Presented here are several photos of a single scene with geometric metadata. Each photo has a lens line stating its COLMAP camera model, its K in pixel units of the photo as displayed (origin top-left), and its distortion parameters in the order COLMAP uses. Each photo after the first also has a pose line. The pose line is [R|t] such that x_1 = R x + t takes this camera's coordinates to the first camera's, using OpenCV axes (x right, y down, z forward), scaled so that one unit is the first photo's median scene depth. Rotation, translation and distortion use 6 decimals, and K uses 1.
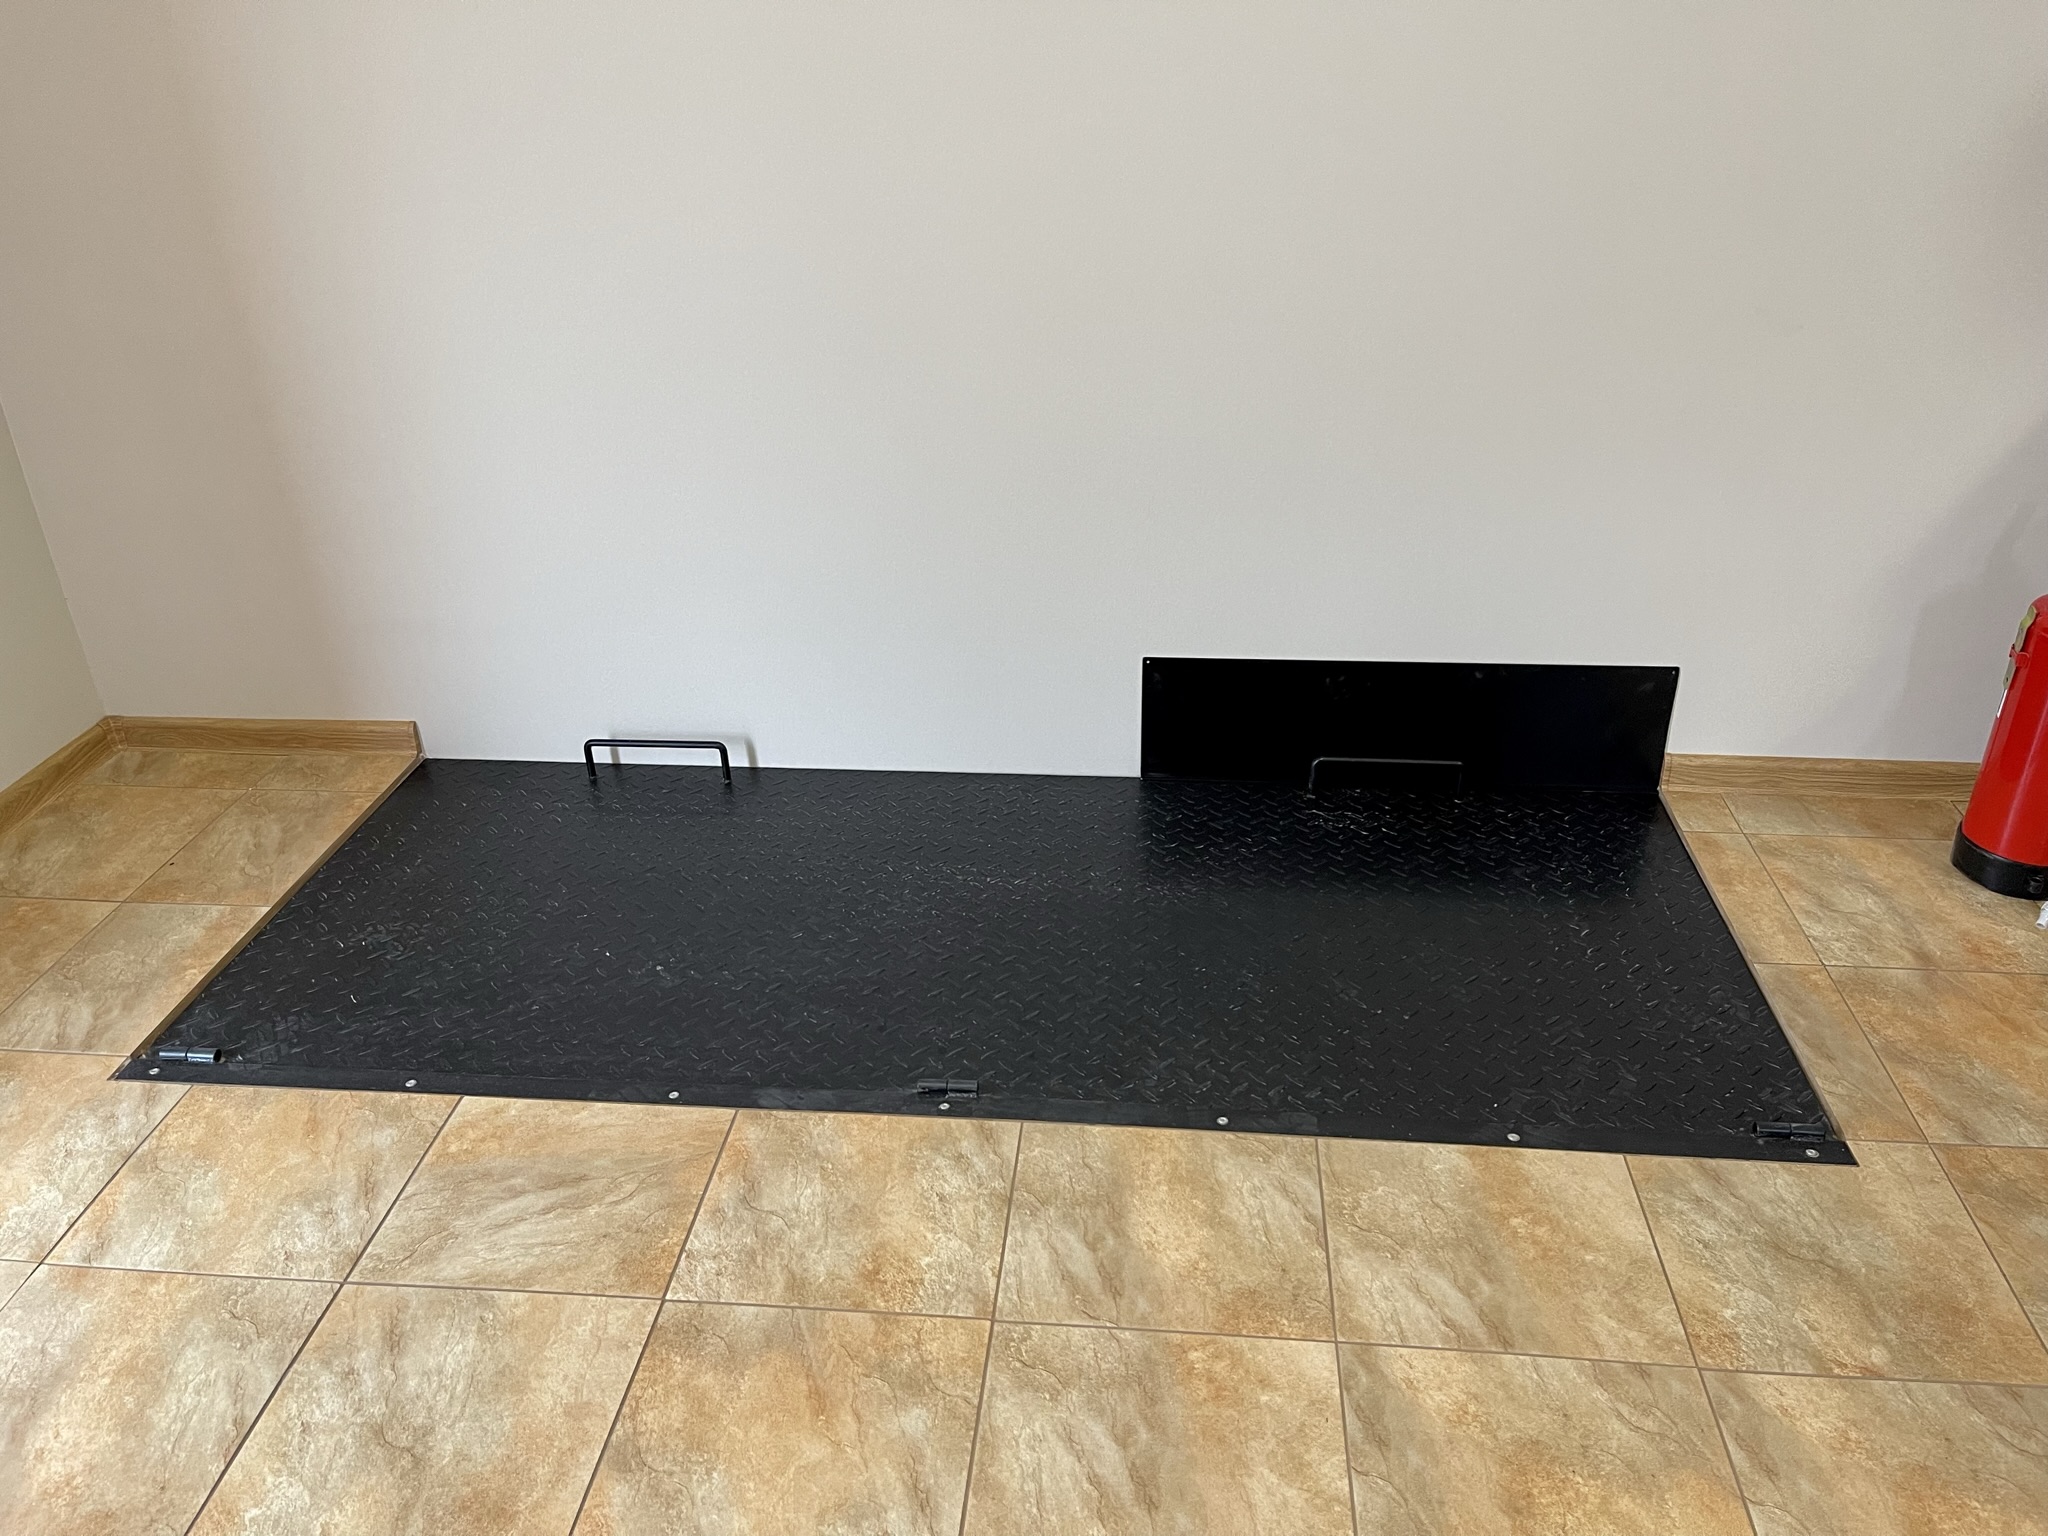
lens RADIAL K [[1562.9, 0, 1020.4], [0, 1562.9, 757.9], [0, 0, 1]] dist [0.039537, -0.052883]
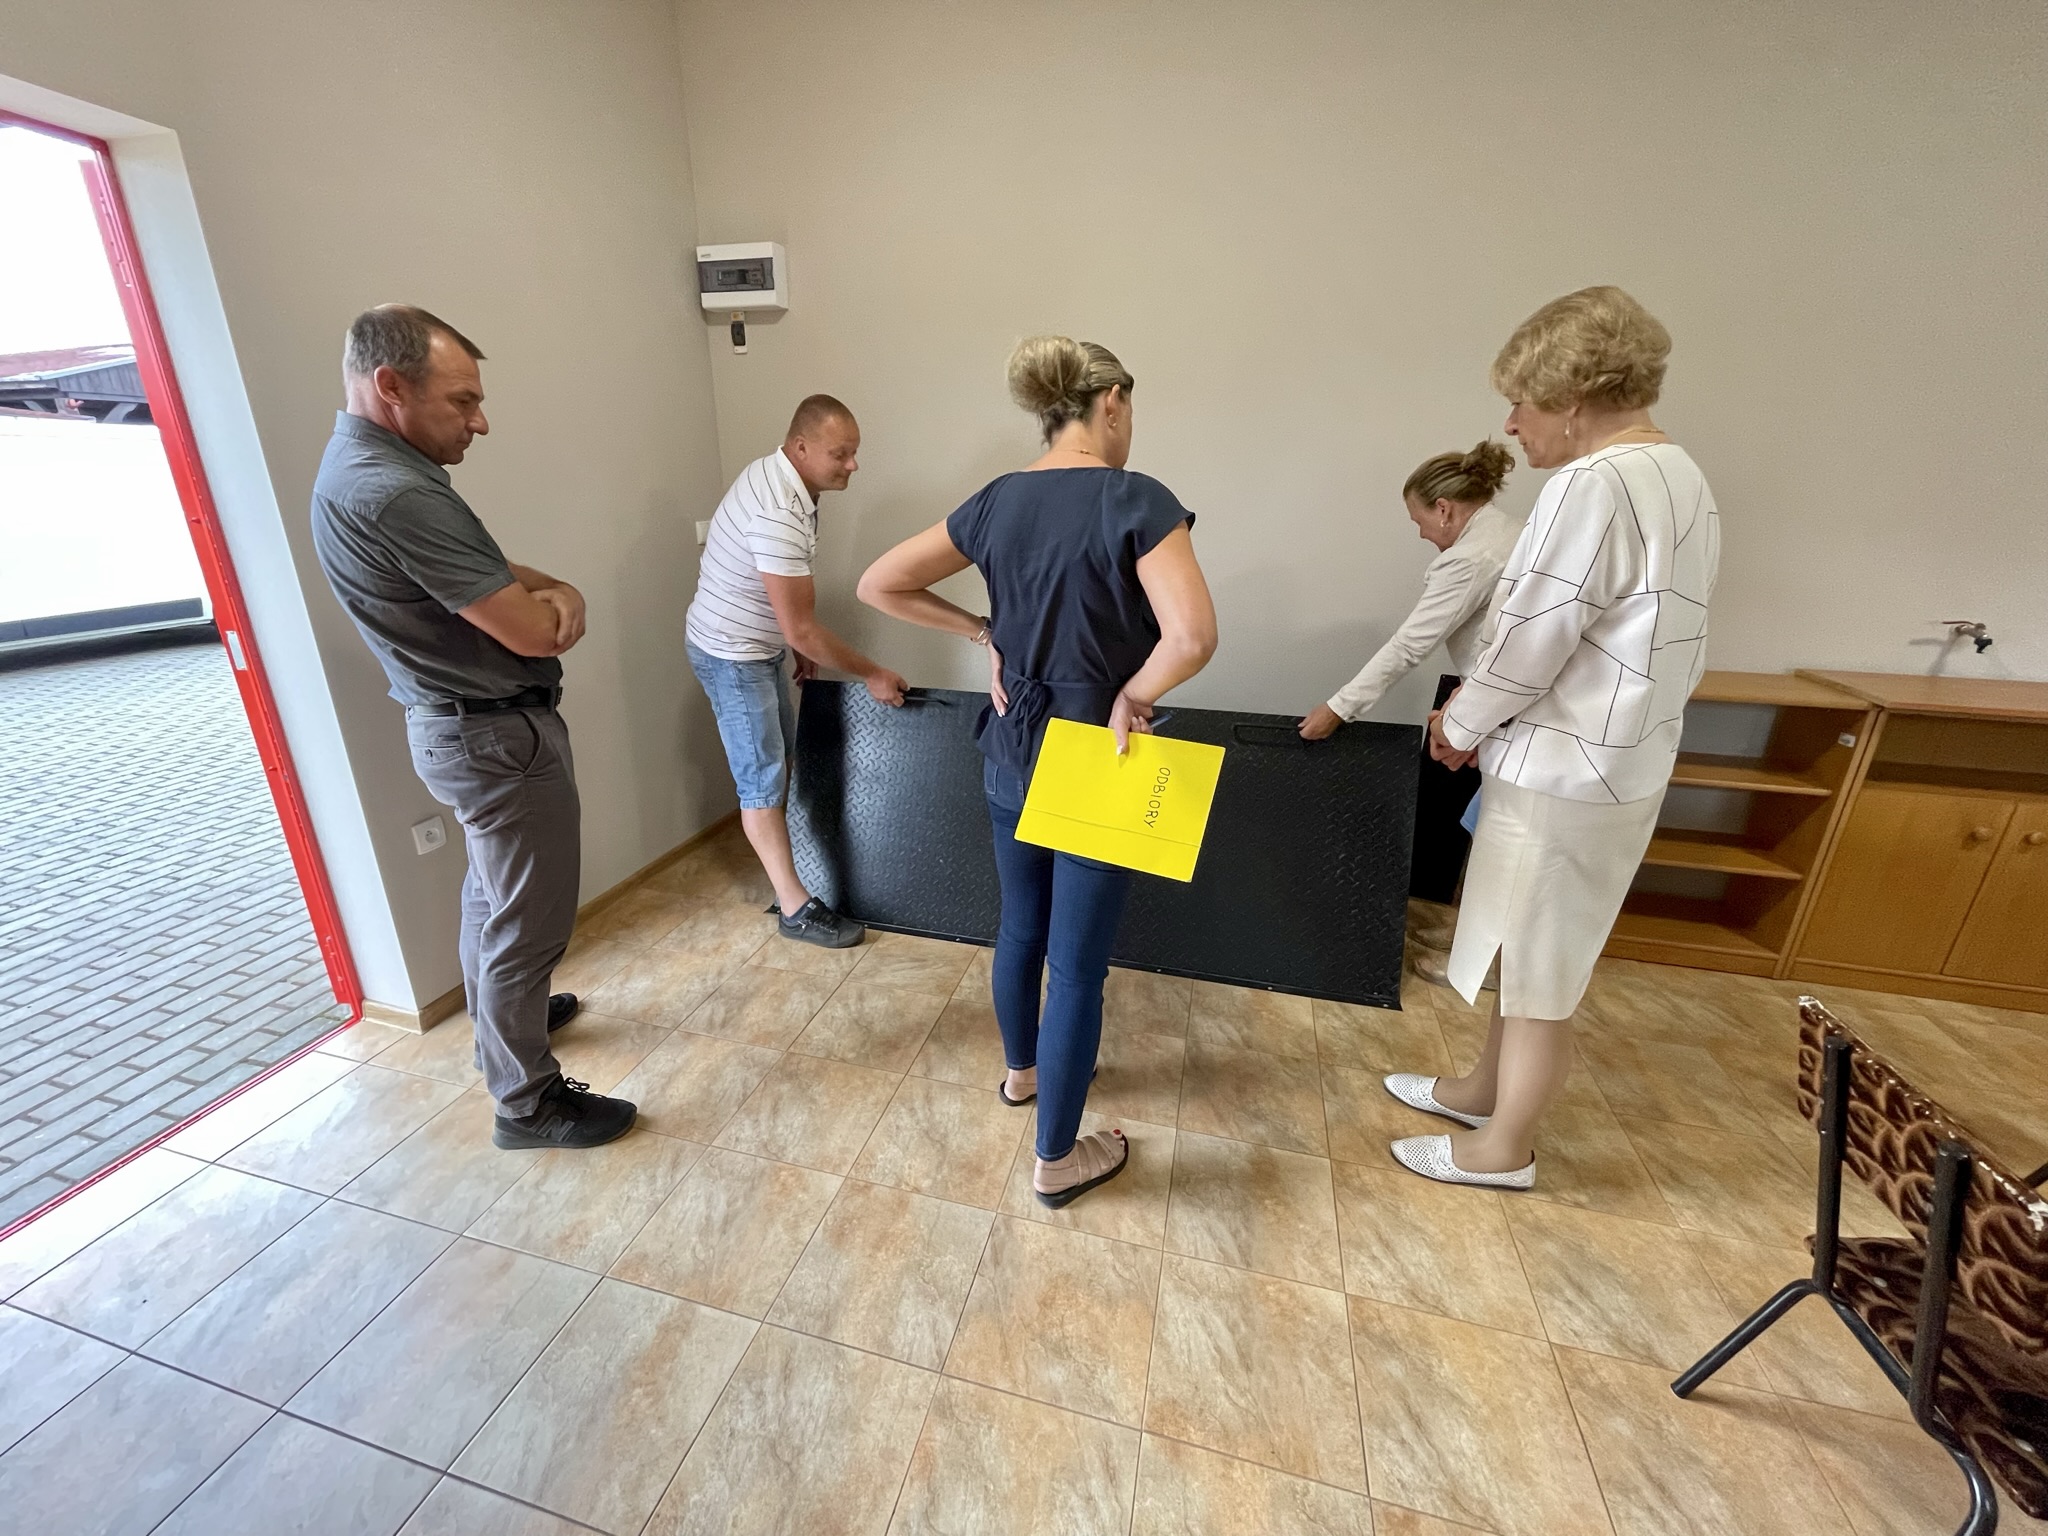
lens RADIAL K [[829.5, 0, 1010.9], [0, 829.5, 770.2], [0, 0, 1]] dist [-0.009891, 0.002652]
pose [[0.985394, 0.083371, -0.148482, 0.064242], [-0.103907, 0.985190, -0.136400, 0.120978], [0.134911, 0.149836, 0.979463, -0.484446]]
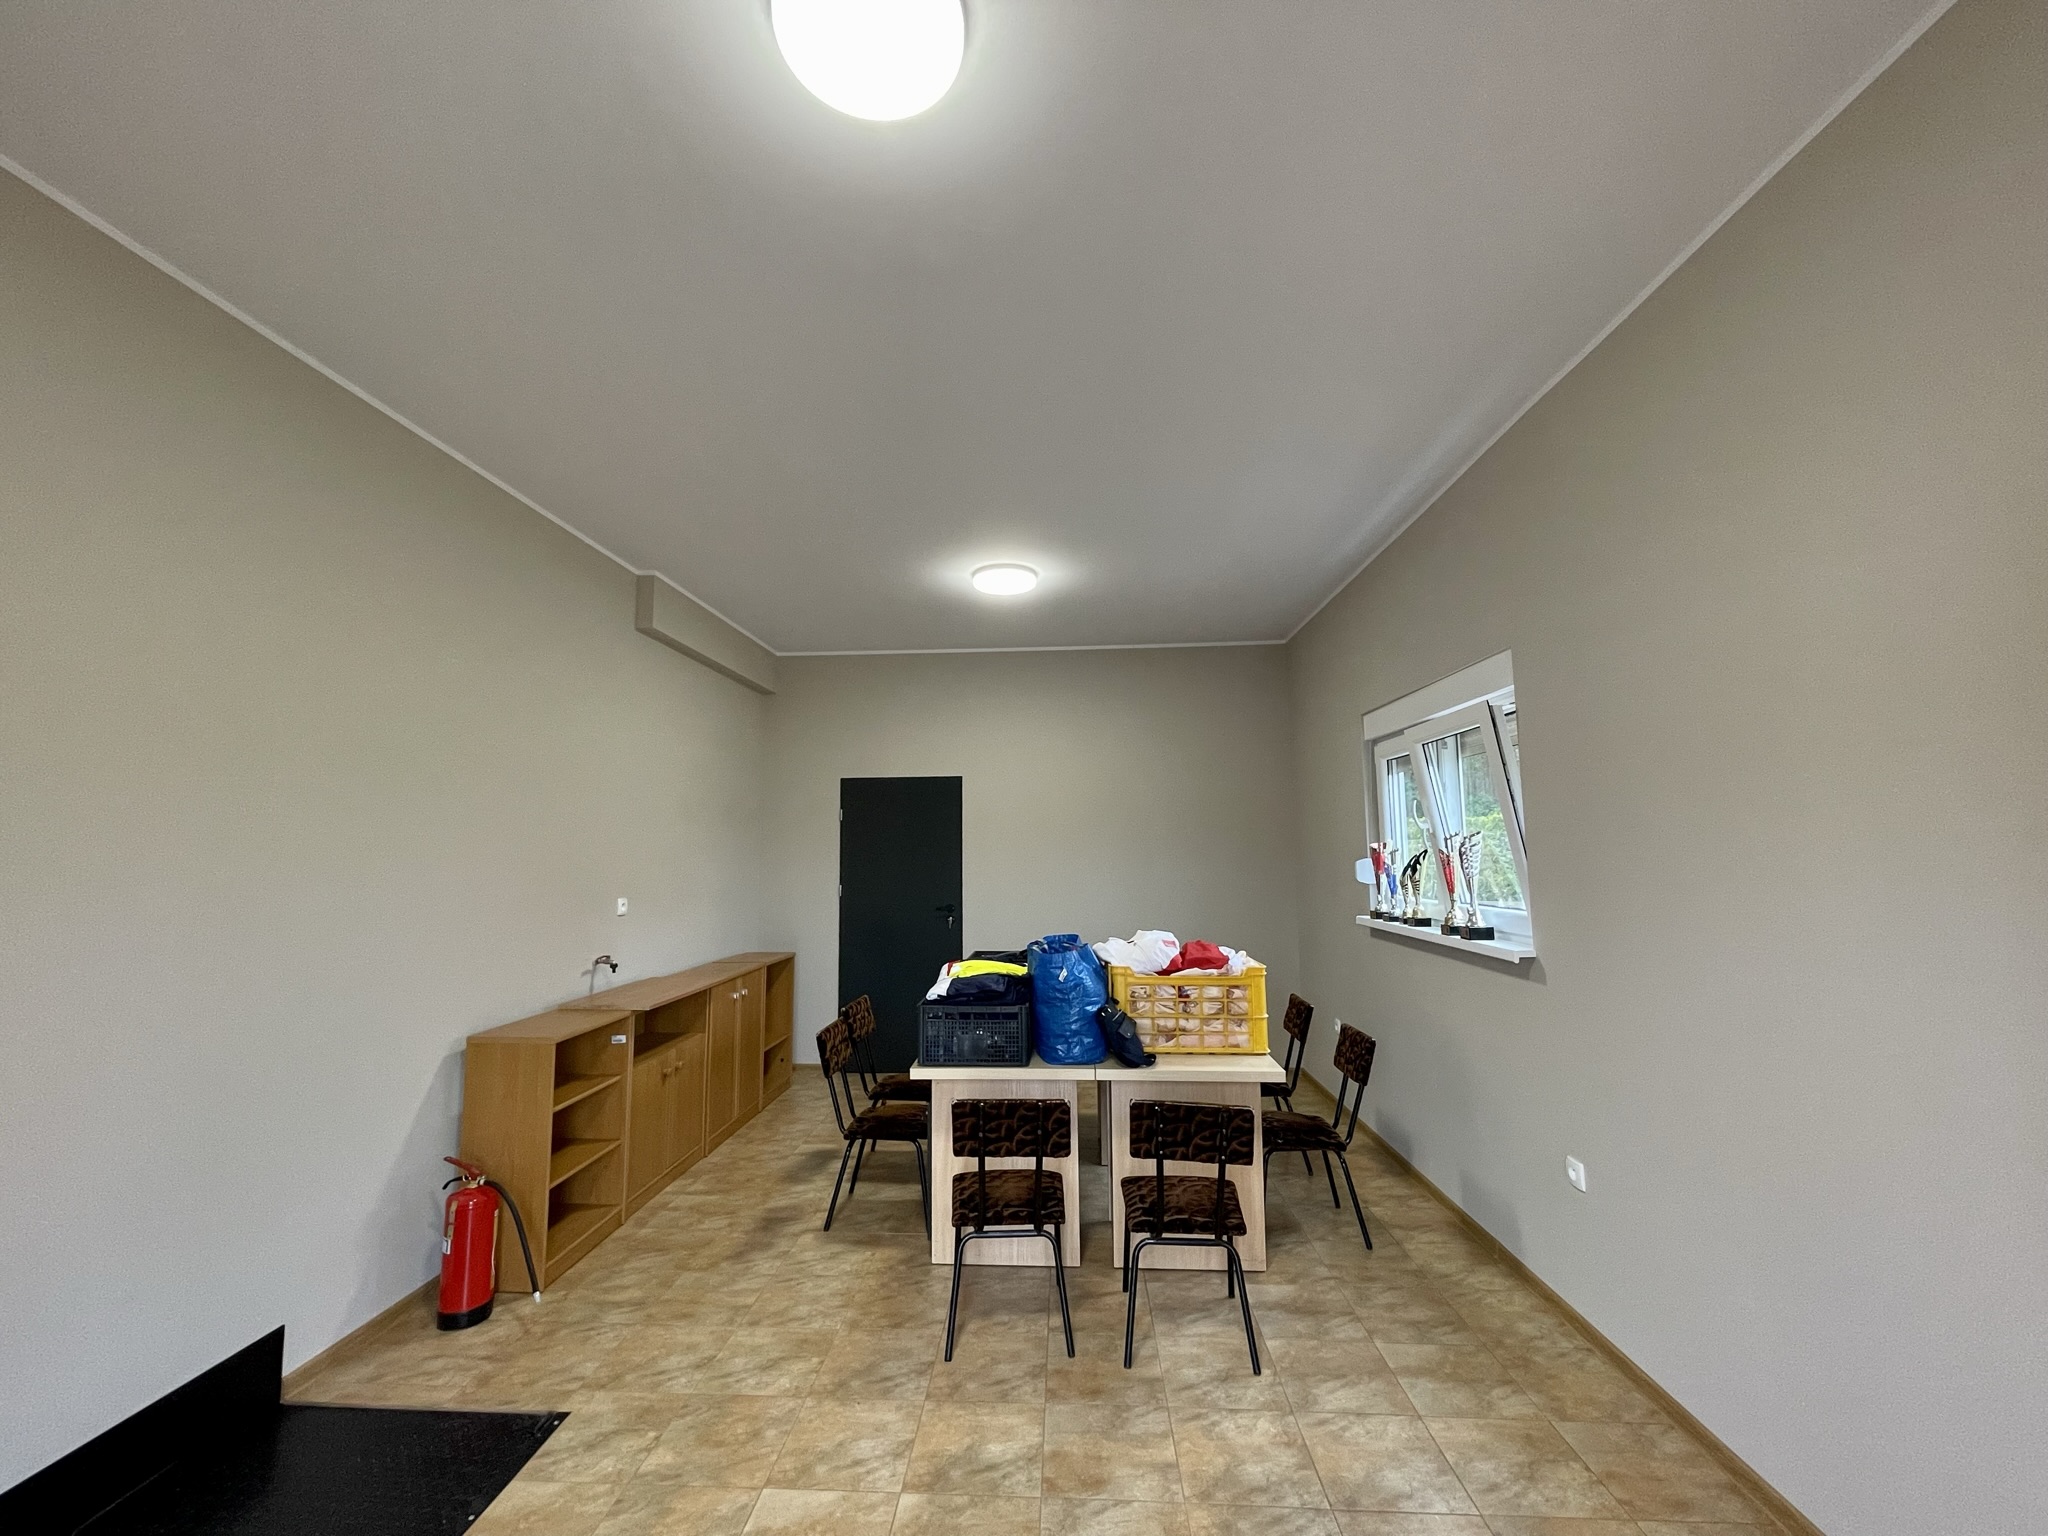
lens RADIAL K [[829.5, 0, 1028.1], [0, 829.5, 776.5], [0, 0, 1]] dist [-0.009891, 0.002652]
pose [[-0.057413, 0.112160, 0.992030, -0.928548], [0.474122, 0.877529, -0.071774, -0.191136], [-0.878585, 0.466223, -0.103559, 0.021694]]
